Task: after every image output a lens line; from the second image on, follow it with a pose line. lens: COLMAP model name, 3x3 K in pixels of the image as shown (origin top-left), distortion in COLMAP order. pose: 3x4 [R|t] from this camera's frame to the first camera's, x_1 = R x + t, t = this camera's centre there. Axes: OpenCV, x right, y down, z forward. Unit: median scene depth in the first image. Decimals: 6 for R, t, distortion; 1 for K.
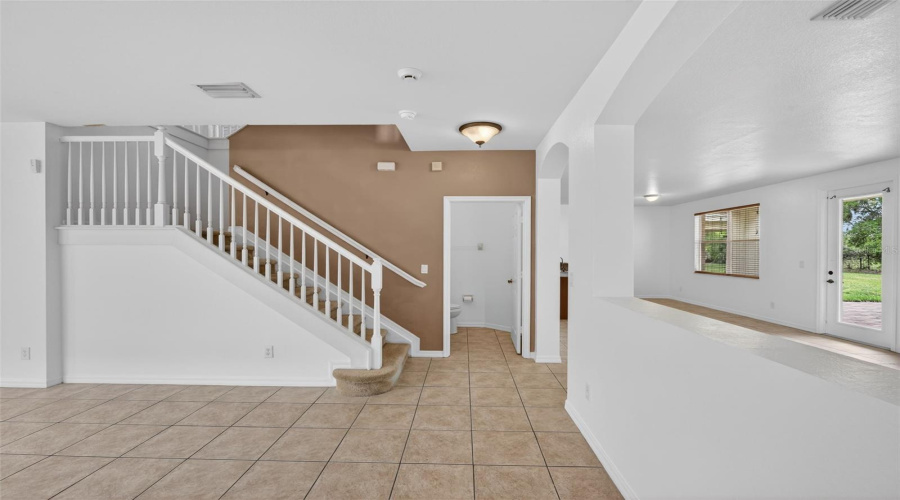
lens RADIAL K [[386.8, 0, 453.4], [0, 386.8, 254.4], [0, 0, 1]] dist [-0.003834, -0.000695]
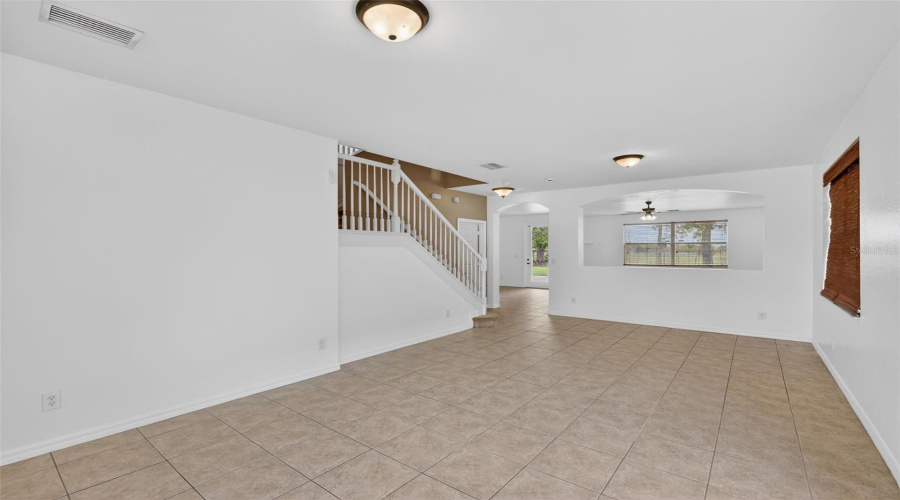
lens RADIAL K [[382.1, 0, 454.3], [0, 382.1, 251.8], [0, 0, 1]] dist [-0.004816, -0.000476]
pose [[0.590320, -0.005857, 0.807148, -1.728521], [0.009448, 0.999955, 0.000346, -0.005355], [-0.807114, 0.007422, 0.590349, 0.037226]]
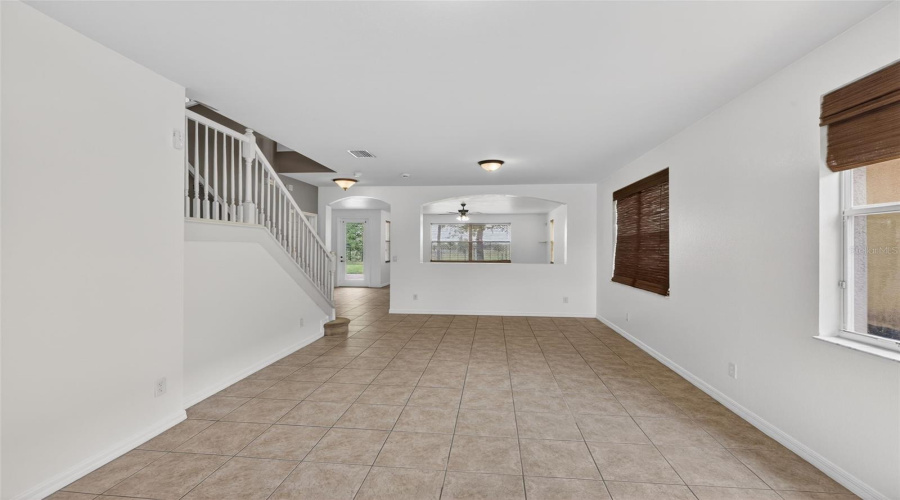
lens RADIAL K [[385.5, 0, 447.9], [0, 385.5, 246.6], [0, 0, 1]] dist [-0.004284, -0.000446]
pose [[0.081898, 0.000244, 0.996641, -1.761028], [0.006390, 0.999979, -0.000770, -0.008646], [-0.996620, 0.006431, 0.081895, 0.374725]]
